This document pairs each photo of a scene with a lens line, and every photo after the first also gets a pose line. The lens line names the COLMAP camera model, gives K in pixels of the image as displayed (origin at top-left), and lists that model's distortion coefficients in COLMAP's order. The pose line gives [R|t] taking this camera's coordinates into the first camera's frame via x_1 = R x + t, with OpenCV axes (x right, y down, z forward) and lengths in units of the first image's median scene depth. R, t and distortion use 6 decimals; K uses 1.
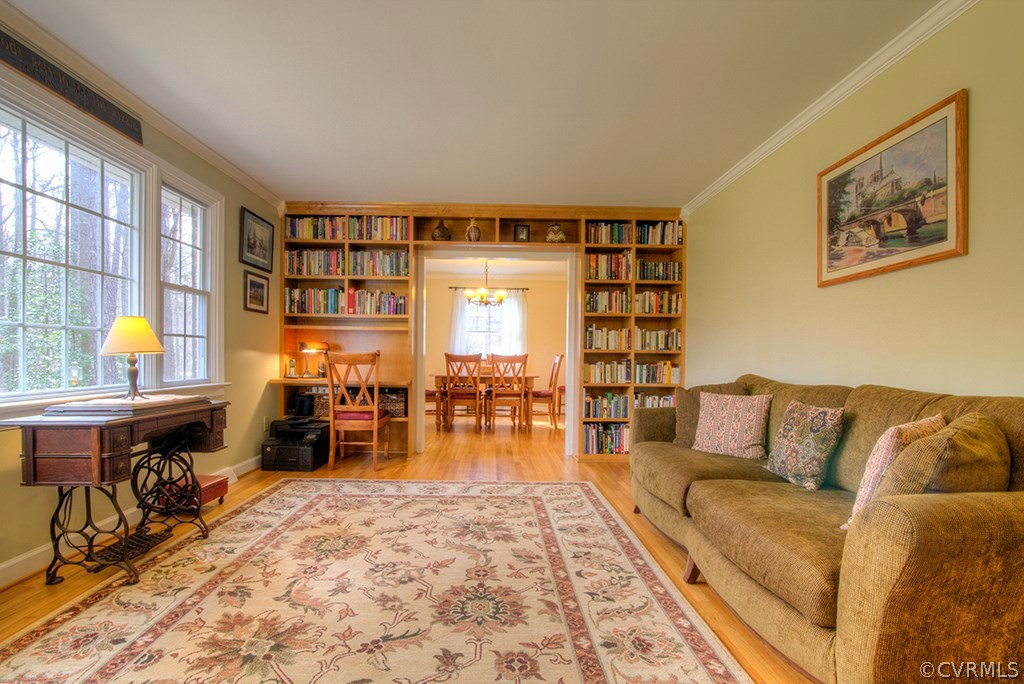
lens RADIAL K [[463.9, 0, 497.6], [0, 463.9, 369.3], [0, 0, 1]] dist [-0.018994, 0.001066]
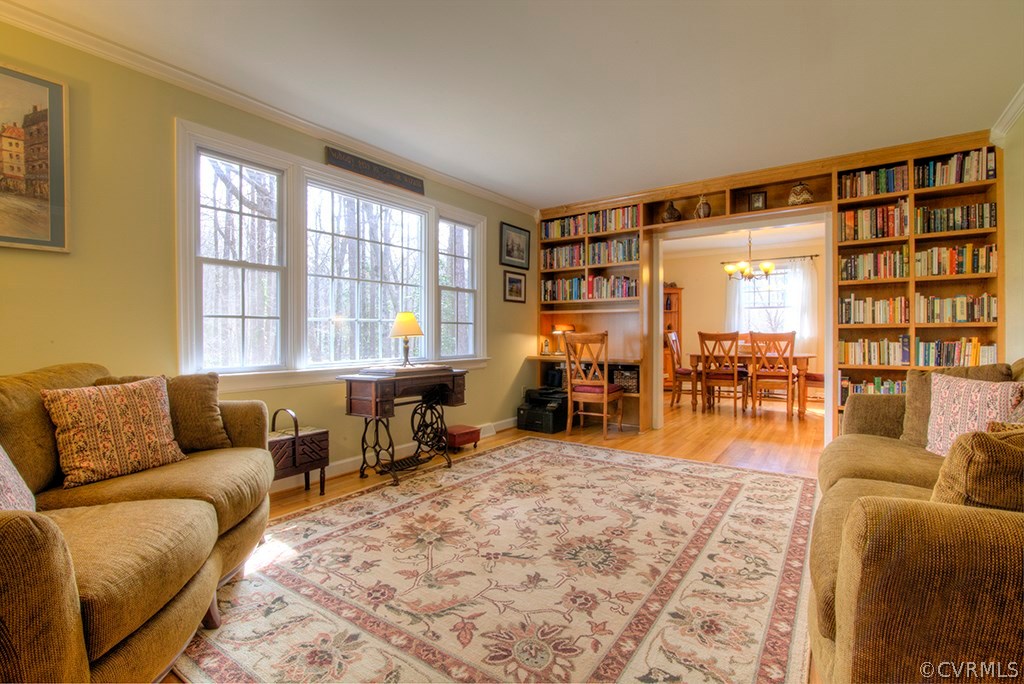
lens RADIAL K [[463.9, 0, 528.0], [0, 463.9, 339.5], [0, 0, 1]] dist [-0.018994, 0.001066]
pose [[0.818444, -0.009475, -0.574508, 0.252483], [-0.002647, 0.999791, -0.020261, 0.003459], [0.574580, 0.018103, 0.818248, -0.015820]]
